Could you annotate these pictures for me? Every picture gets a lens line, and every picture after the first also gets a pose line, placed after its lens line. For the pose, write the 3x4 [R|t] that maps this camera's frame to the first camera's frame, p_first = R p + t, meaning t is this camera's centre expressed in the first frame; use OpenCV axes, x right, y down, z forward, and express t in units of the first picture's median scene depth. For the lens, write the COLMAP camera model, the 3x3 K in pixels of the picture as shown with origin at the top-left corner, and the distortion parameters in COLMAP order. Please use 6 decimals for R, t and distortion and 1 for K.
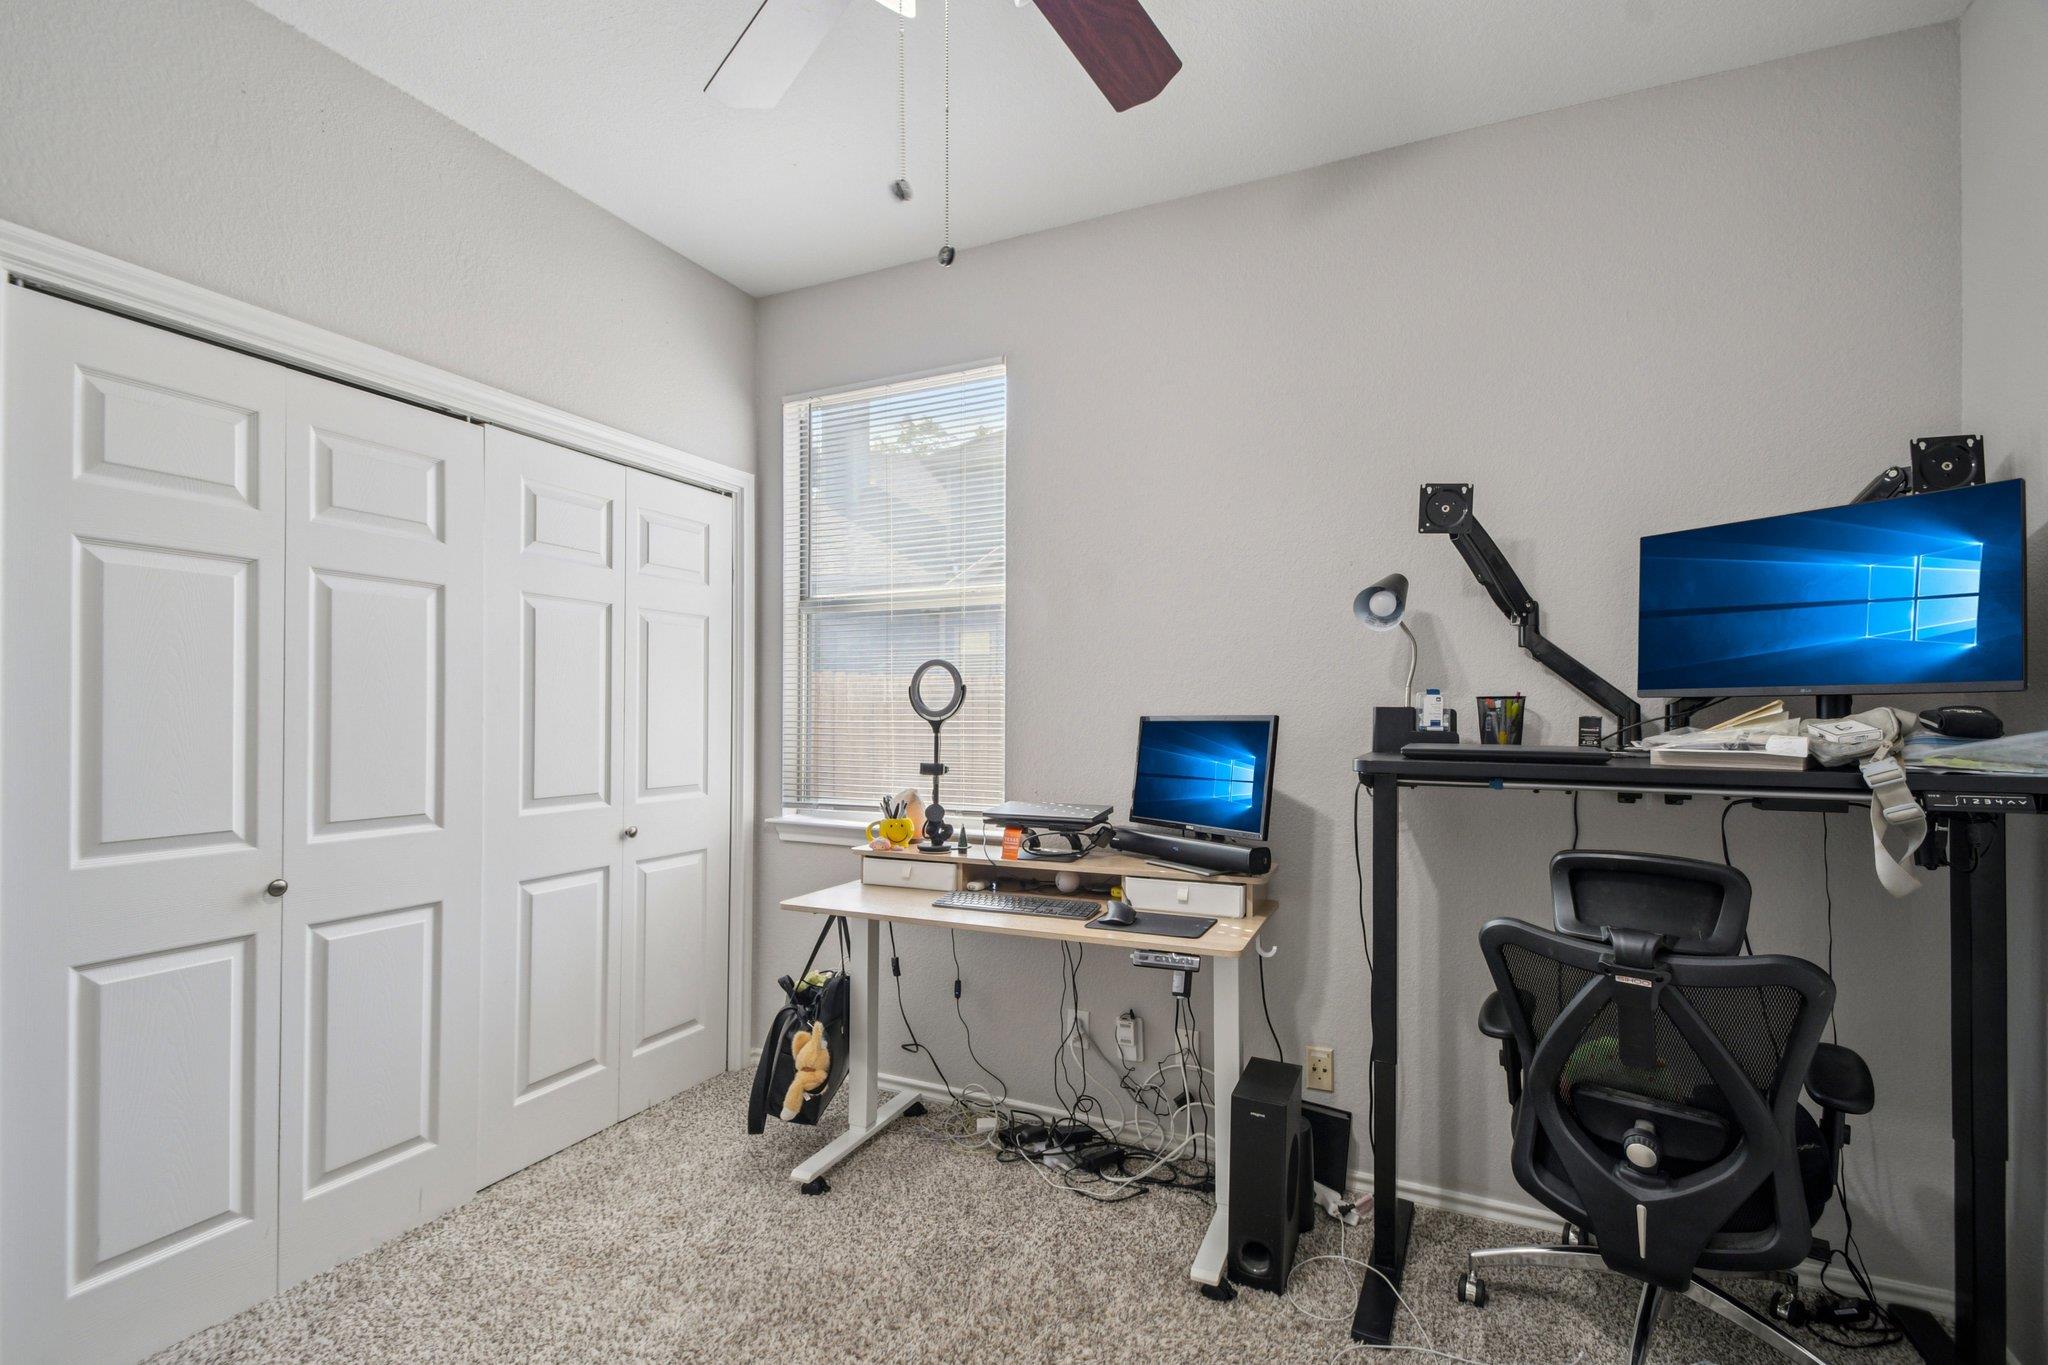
lens RADIAL K [[900.5, 0, 1023.3], [0, 900.5, 723.0], [0, 0, 1]] dist [-0.000314, -0.000240]
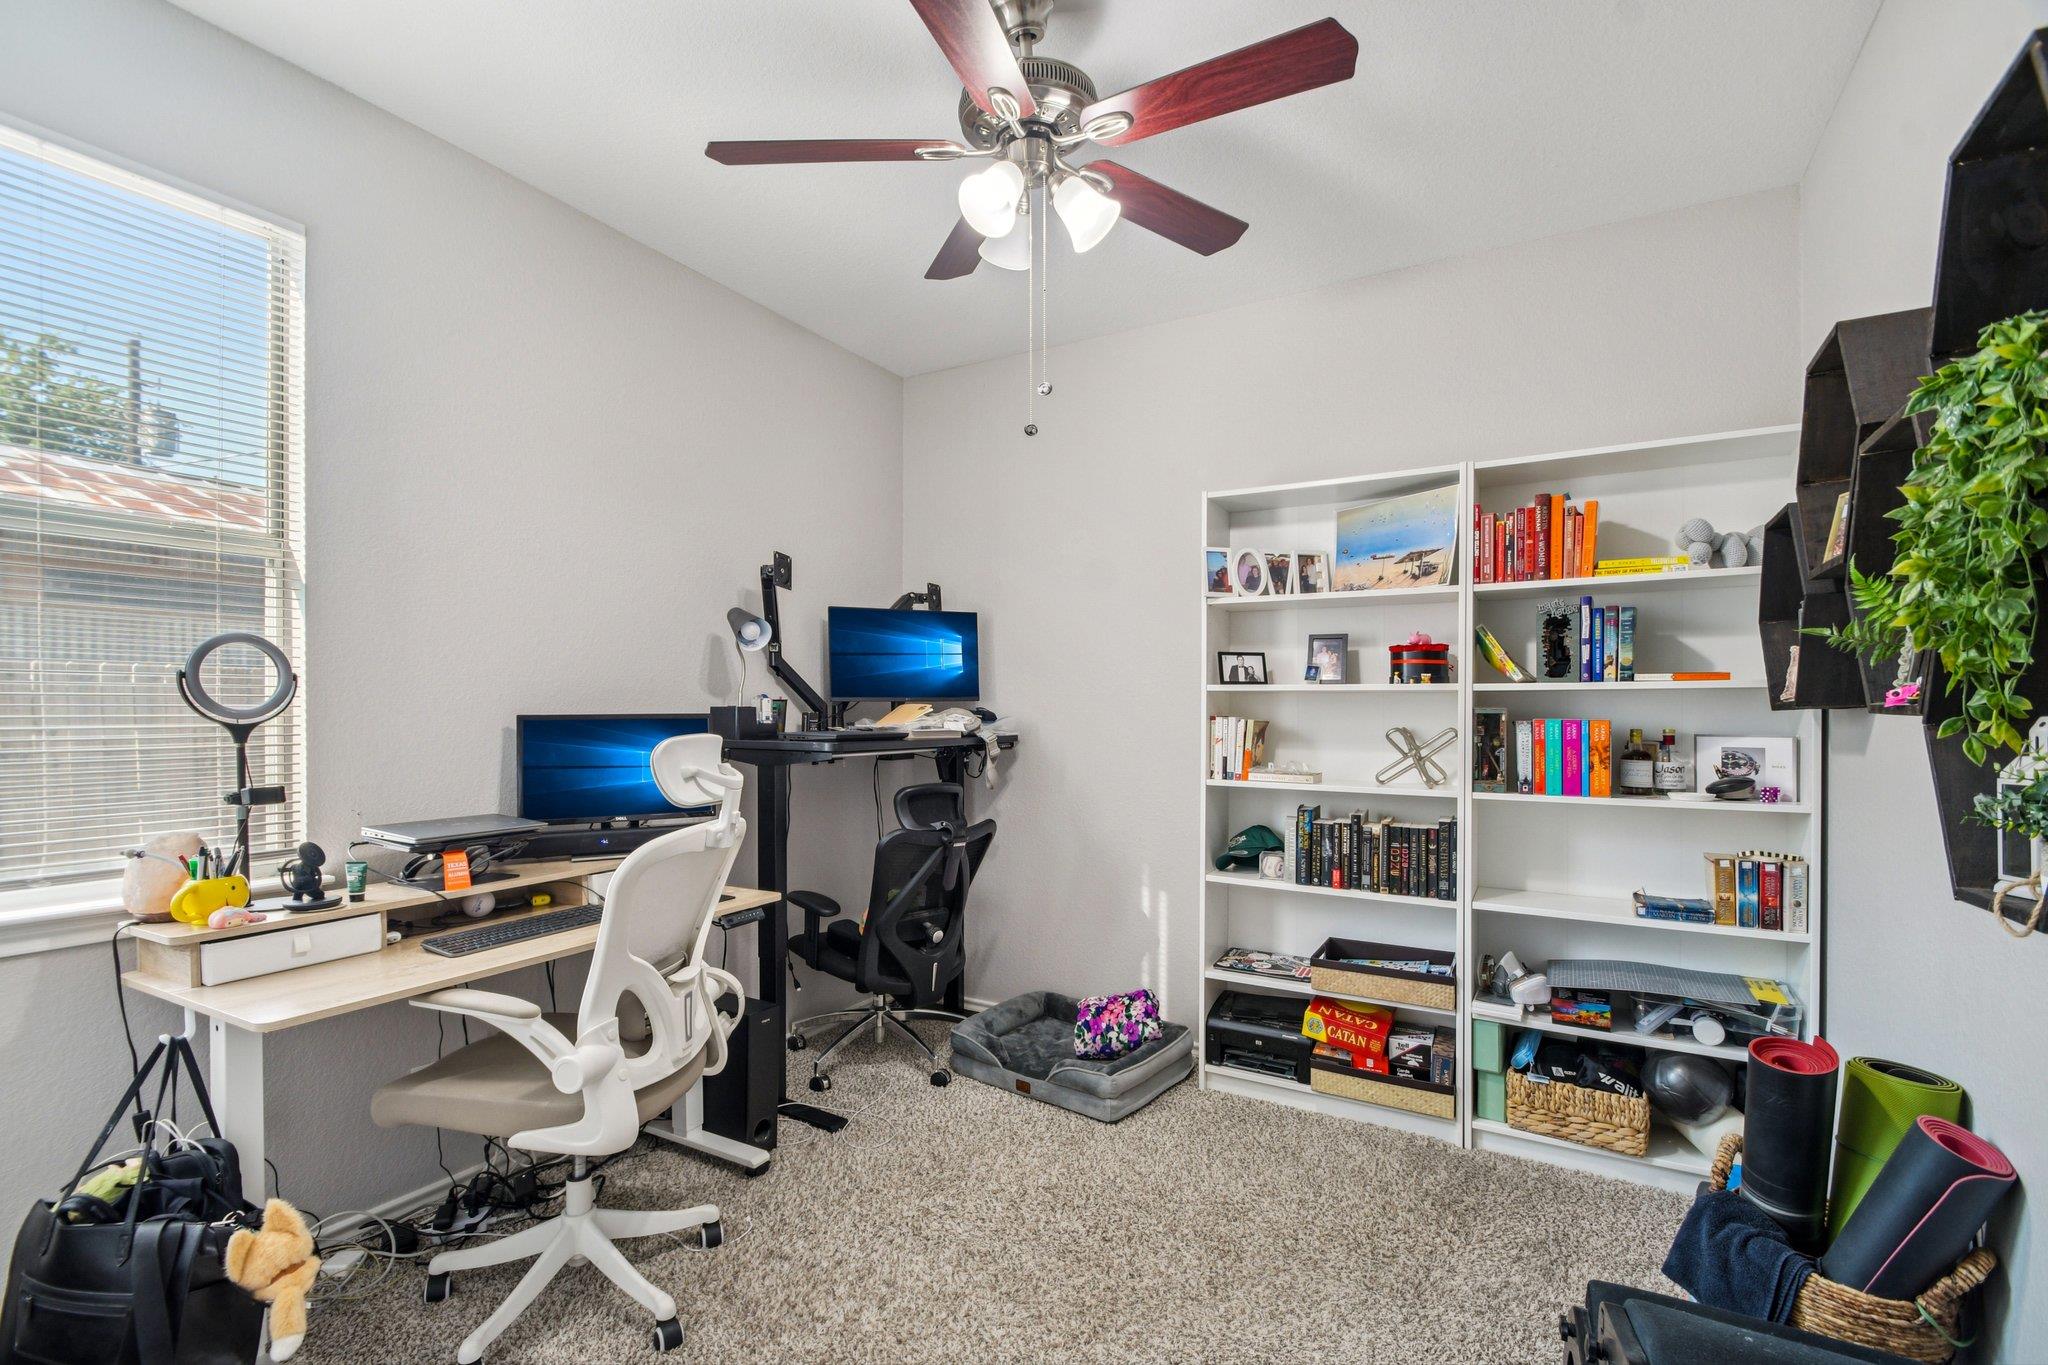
lens RADIAL K [[900.5, 0, 1023.3], [0, 900.5, 723.0], [0, 0, 1]] dist [-0.000314, -0.000240]
pose [[0.089243, -0.017326, 0.995859, -0.736066], [0.007907, 0.999830, 0.016686, -0.010265], [-0.995978, 0.006385, 0.089365, 0.375695]]
